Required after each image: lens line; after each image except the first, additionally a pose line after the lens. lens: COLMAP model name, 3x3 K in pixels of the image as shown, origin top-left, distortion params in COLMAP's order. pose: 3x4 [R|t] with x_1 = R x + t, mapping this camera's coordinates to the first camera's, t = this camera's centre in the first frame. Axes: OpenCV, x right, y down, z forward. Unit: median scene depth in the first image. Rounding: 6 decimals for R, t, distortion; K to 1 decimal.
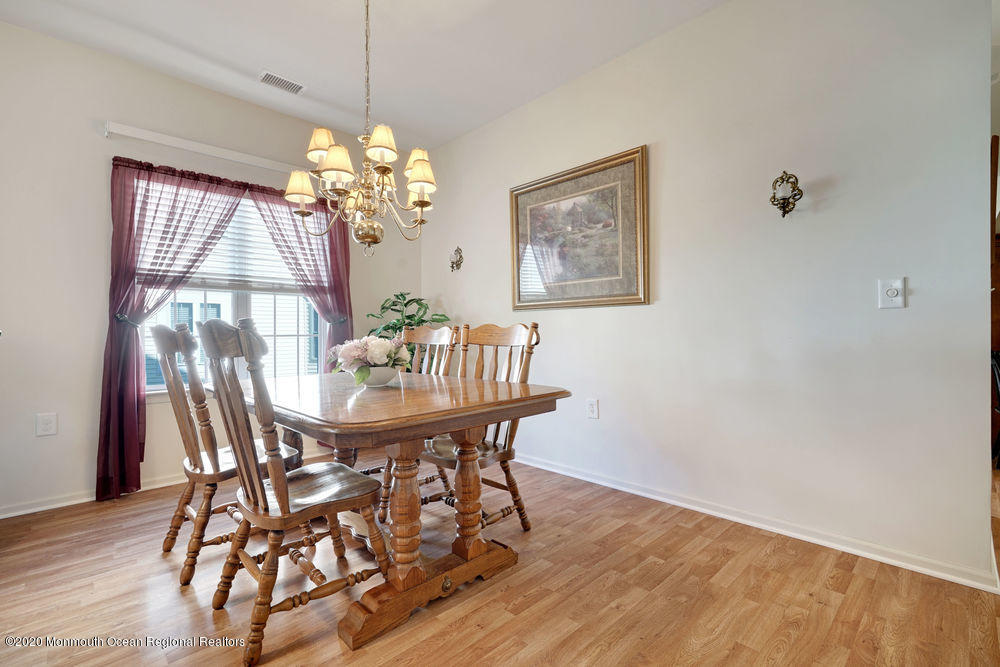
lens RADIAL K [[450.4, 0, 498.6], [0, 450.4, 330.7], [0, 0, 1]] dist [-0.003887, 0.001645]
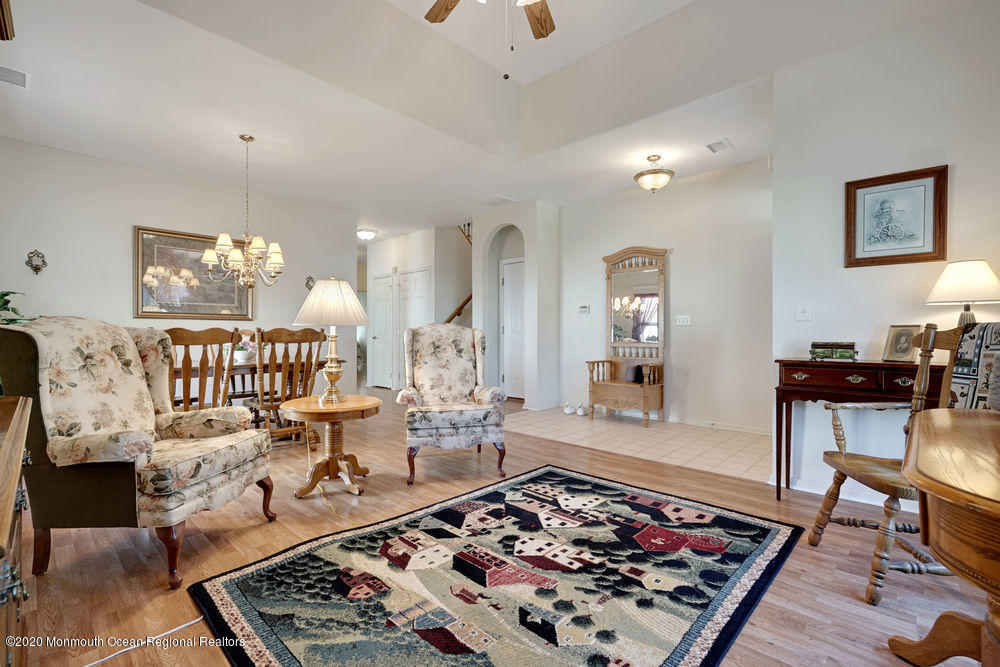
lens RADIAL K [[450.4, 0, 499.4], [0, 450.4, 335.8], [0, 0, 1]] dist [-0.003887, 0.001645]
pose [[-0.034894, 0.008267, 0.999357, -1.565806], [0.007735, 0.999938, -0.008002, 0.029550], [-0.999361, 0.007451, -0.034956, -0.021222]]
